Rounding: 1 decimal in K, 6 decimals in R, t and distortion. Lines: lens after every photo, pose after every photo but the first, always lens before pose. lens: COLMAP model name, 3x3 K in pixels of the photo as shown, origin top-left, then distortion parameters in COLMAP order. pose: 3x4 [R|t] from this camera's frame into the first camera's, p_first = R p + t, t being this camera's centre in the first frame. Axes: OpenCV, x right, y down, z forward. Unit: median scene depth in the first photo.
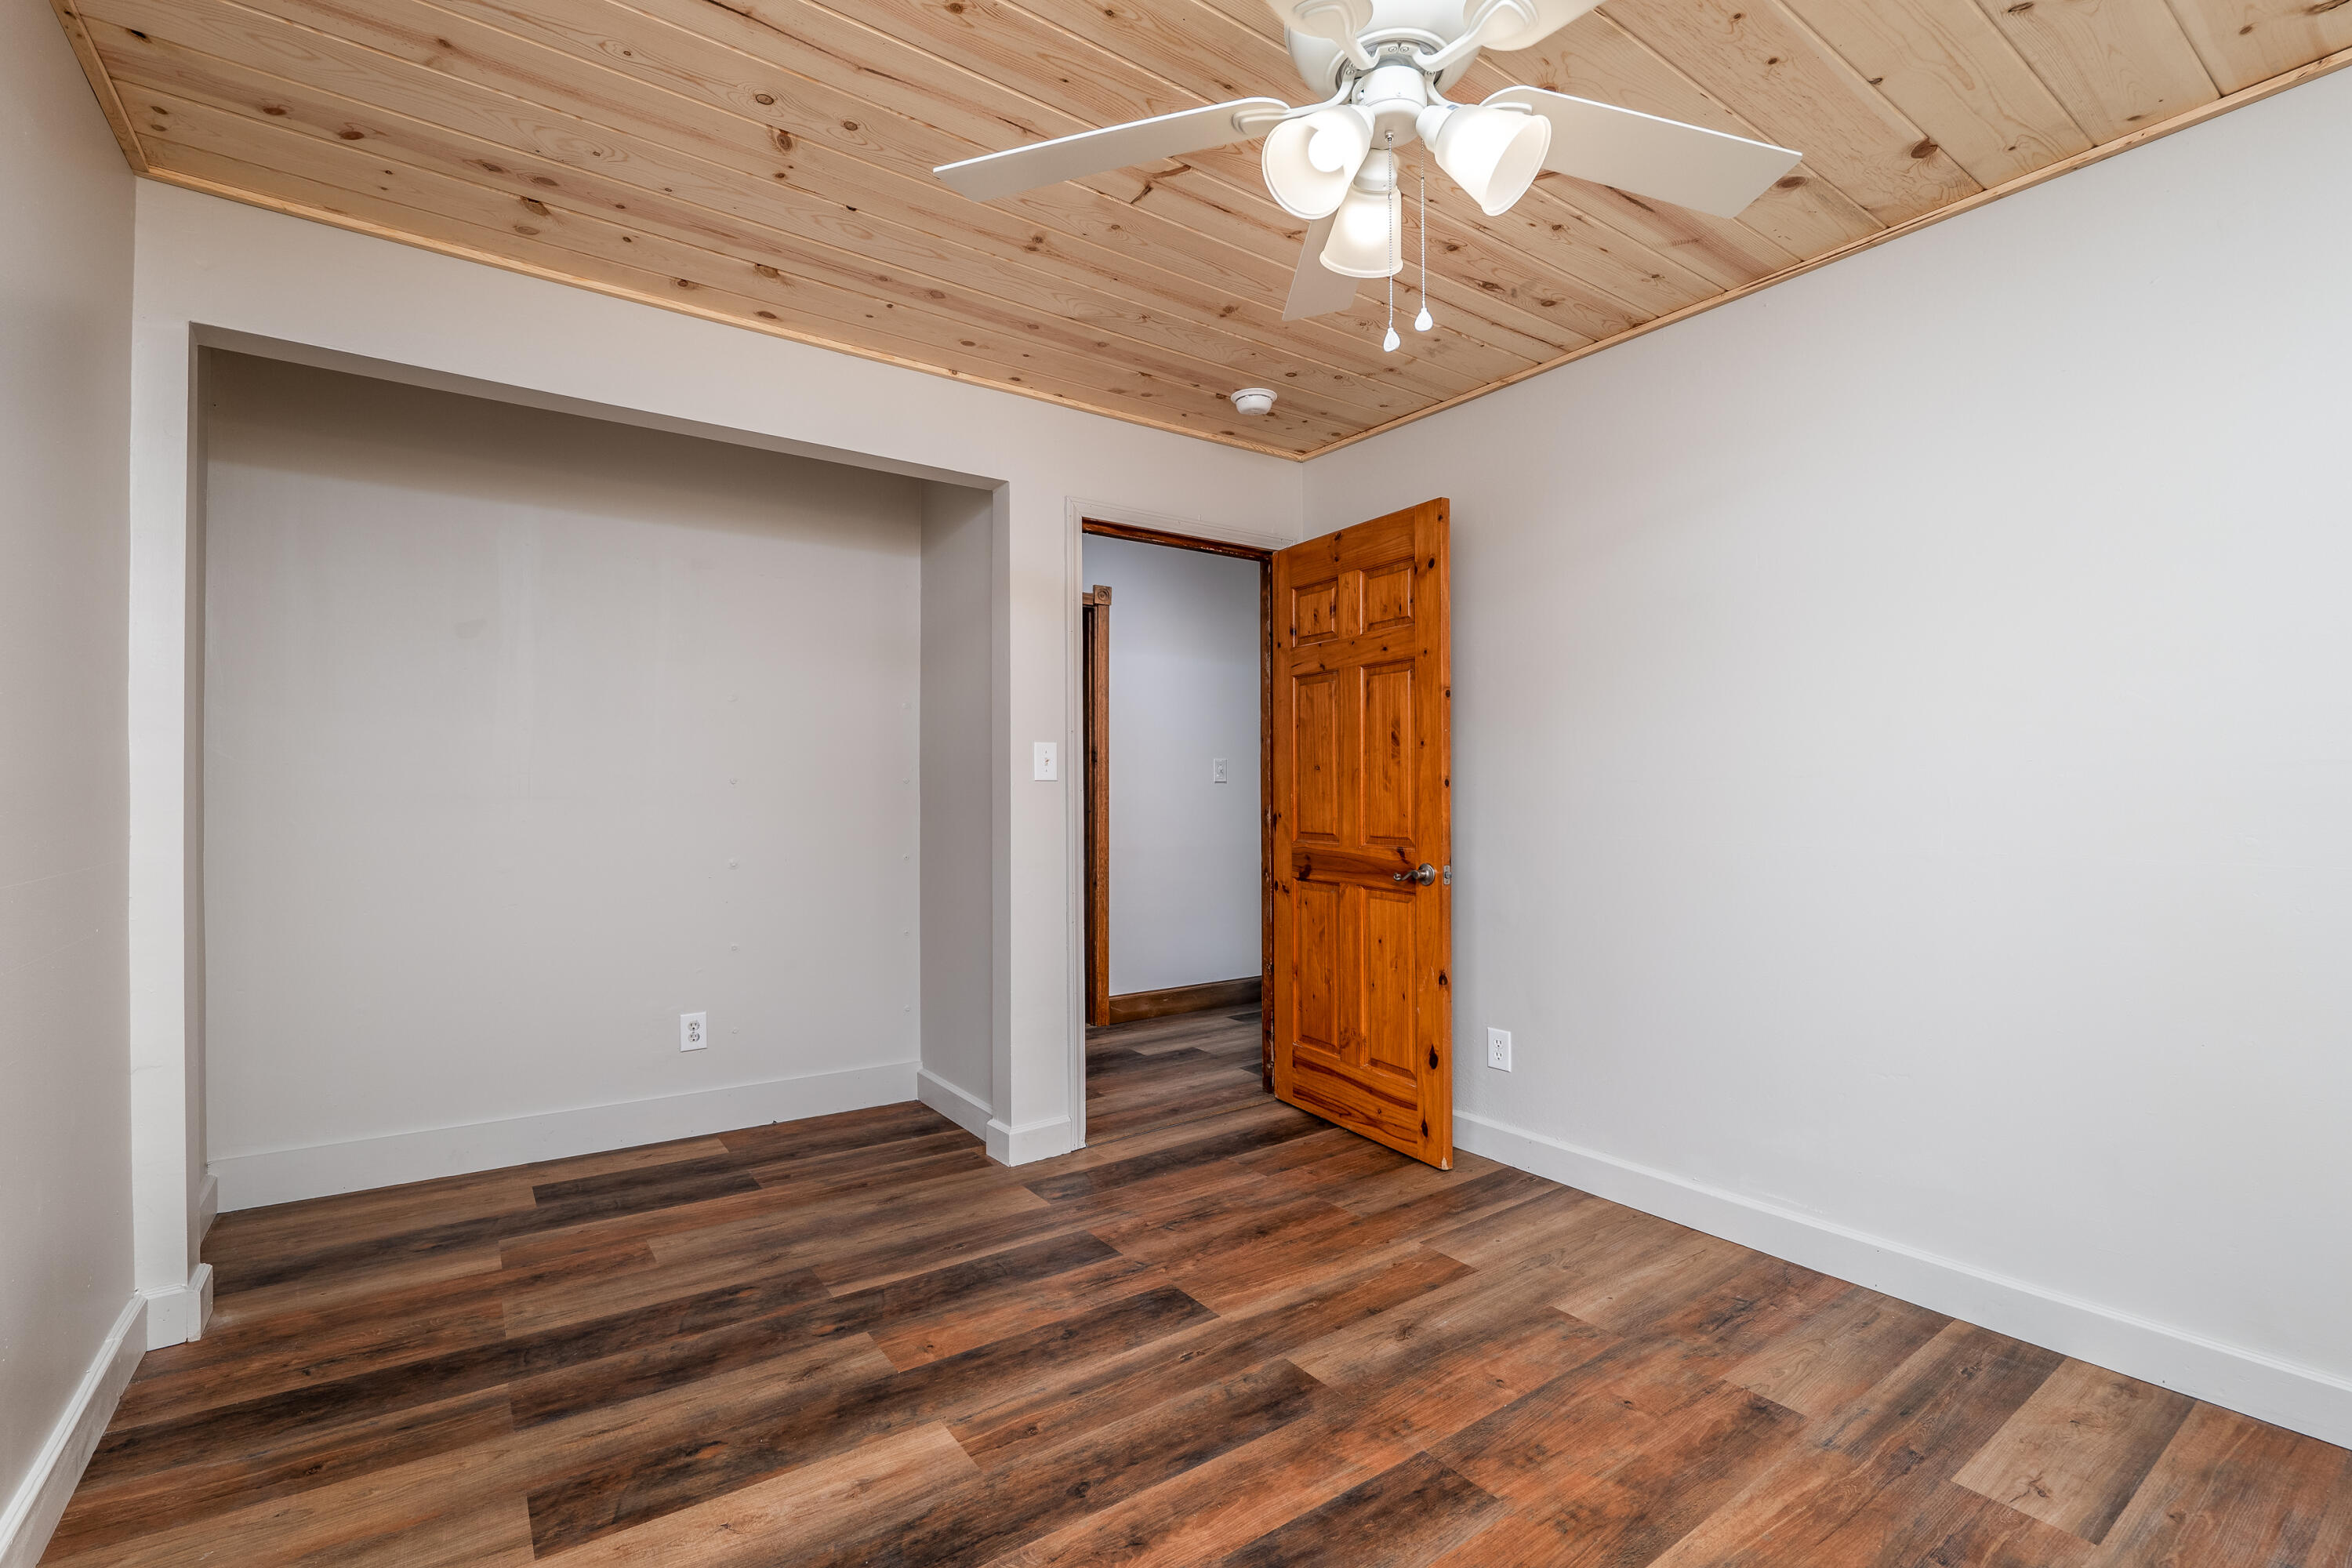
lens RADIAL K [[978.8, 0, 1173.9], [0, 978.8, 791.0], [0, 0, 1]] dist [-0.012415, 0.000104]
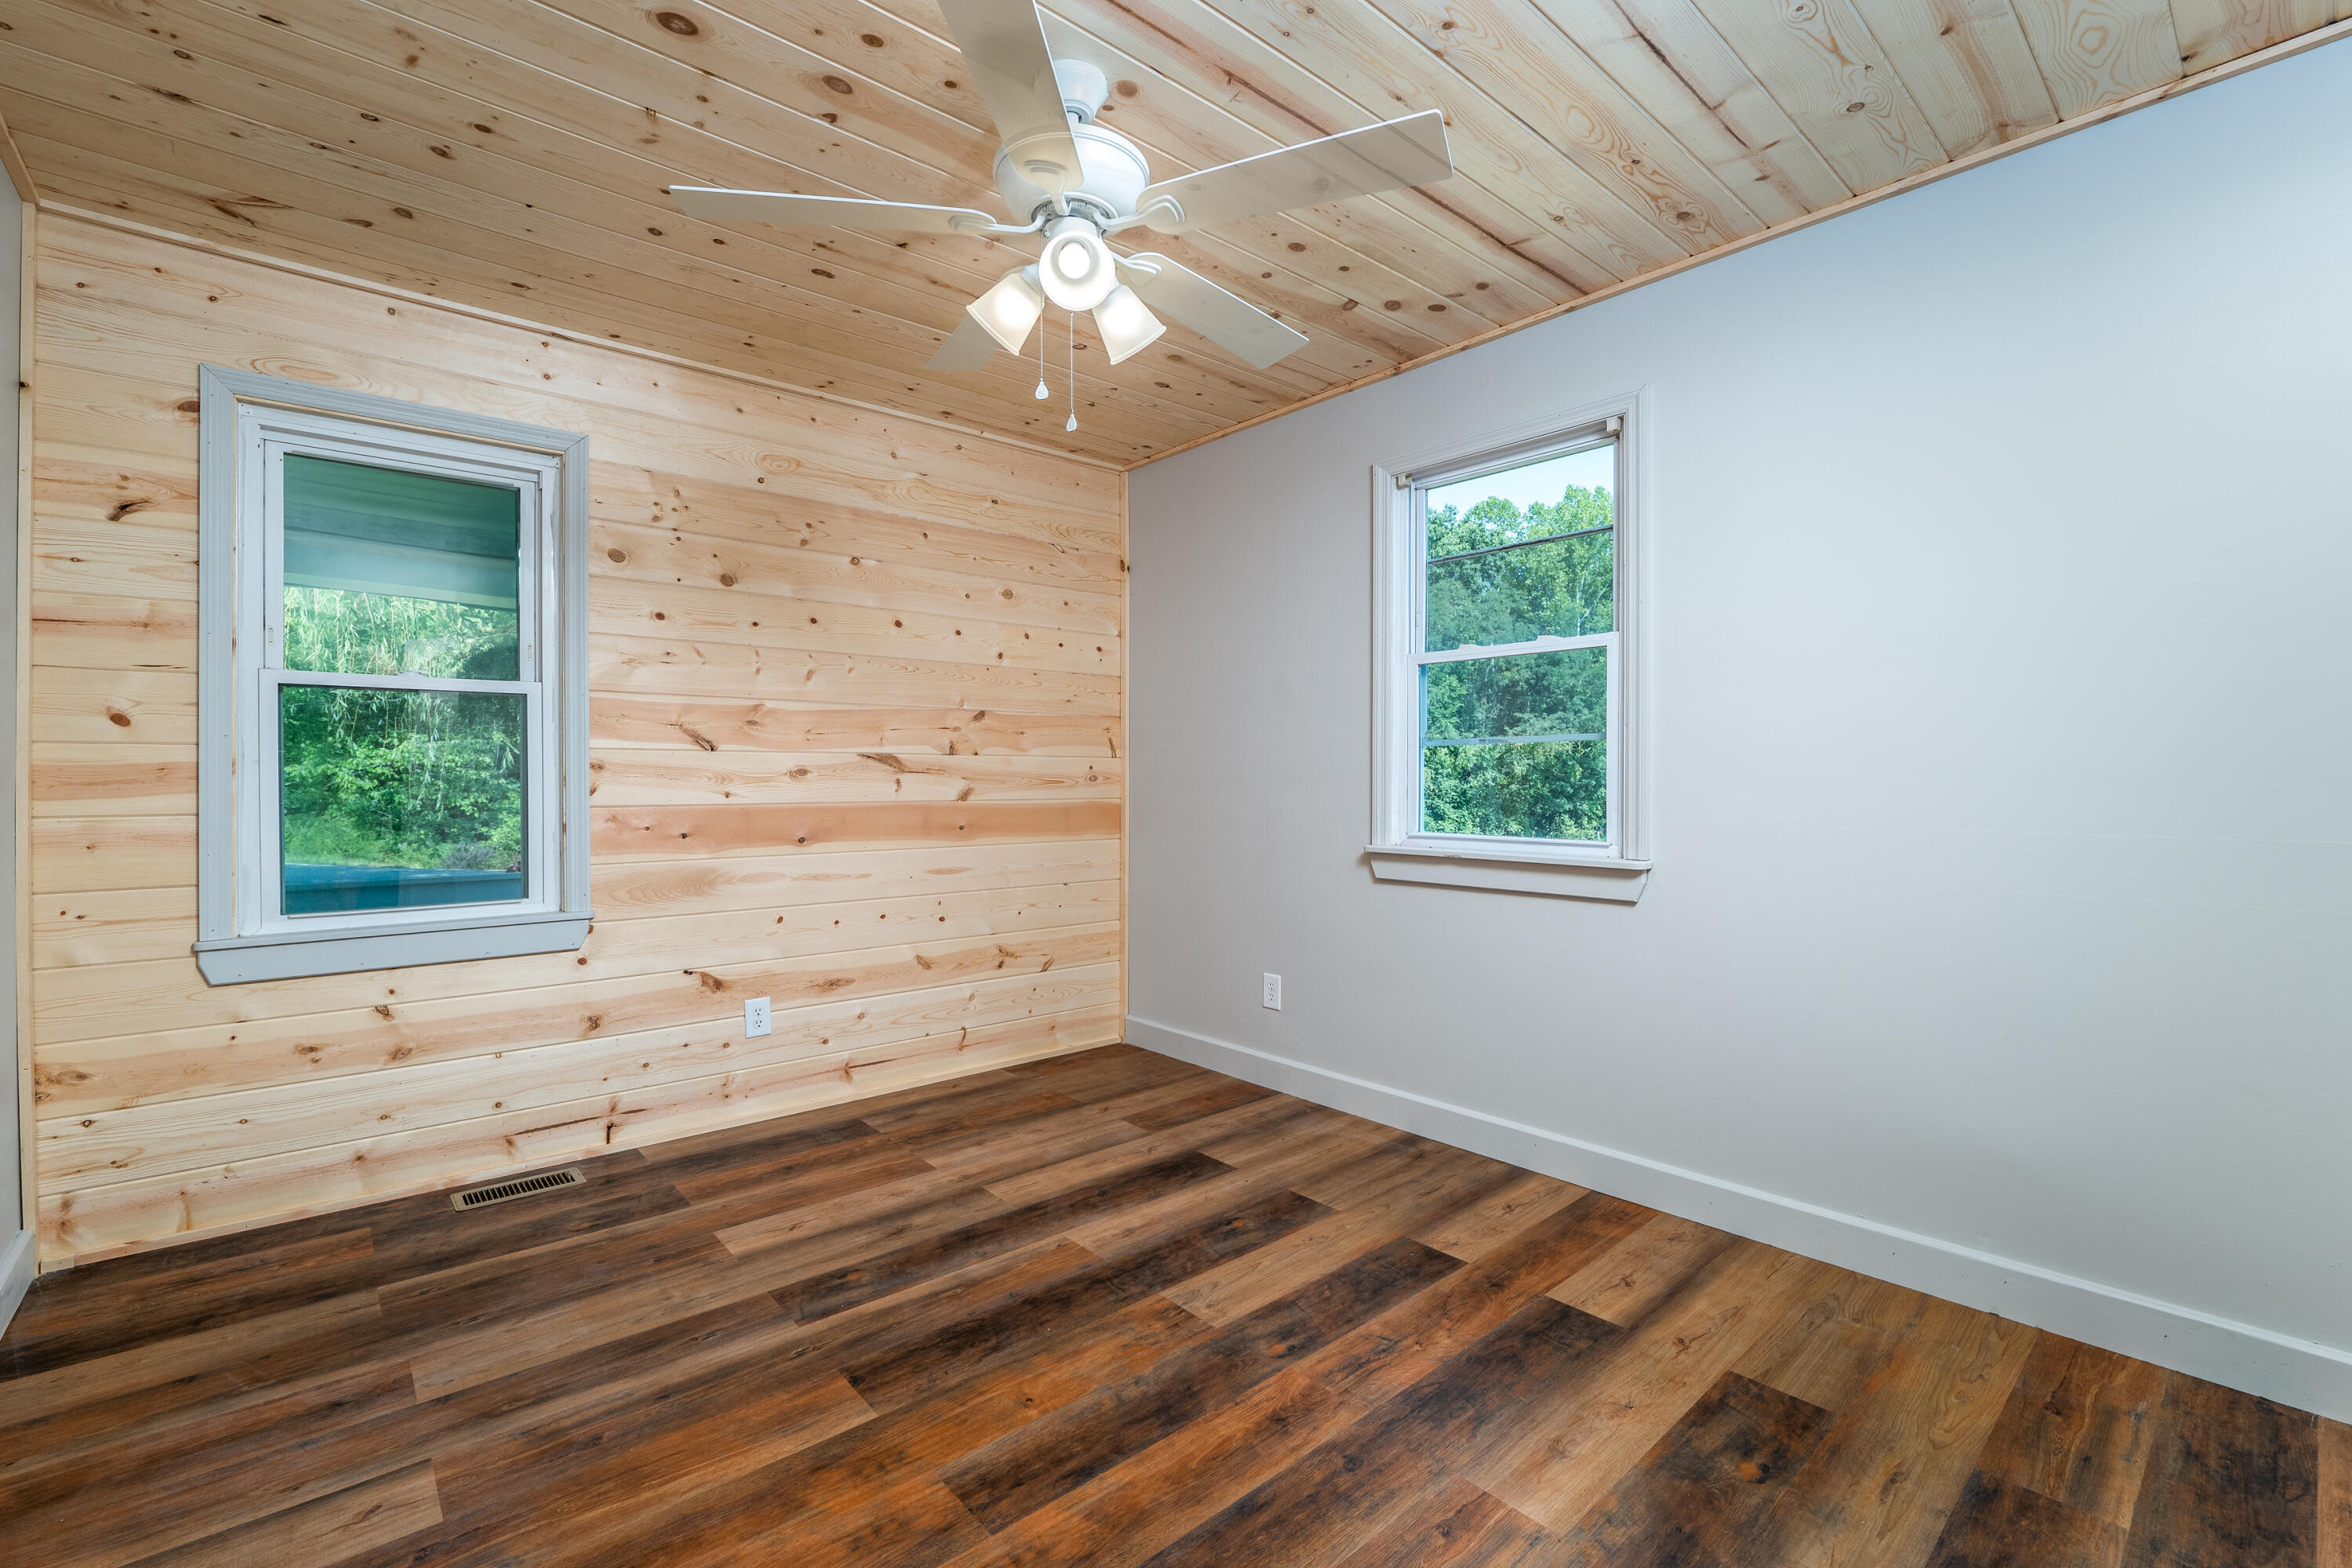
lens RADIAL K [[978.8, 0, 1173.1], [0, 978.8, 776.7], [0, 0, 1]] dist [-0.012415, 0.000104]
pose [[-0.994749, 0.003587, -0.102279, 0.190157], [0.003463, 0.999993, 0.001391, -0.006843], [0.102283, 0.001029, -0.994755, 1.978286]]
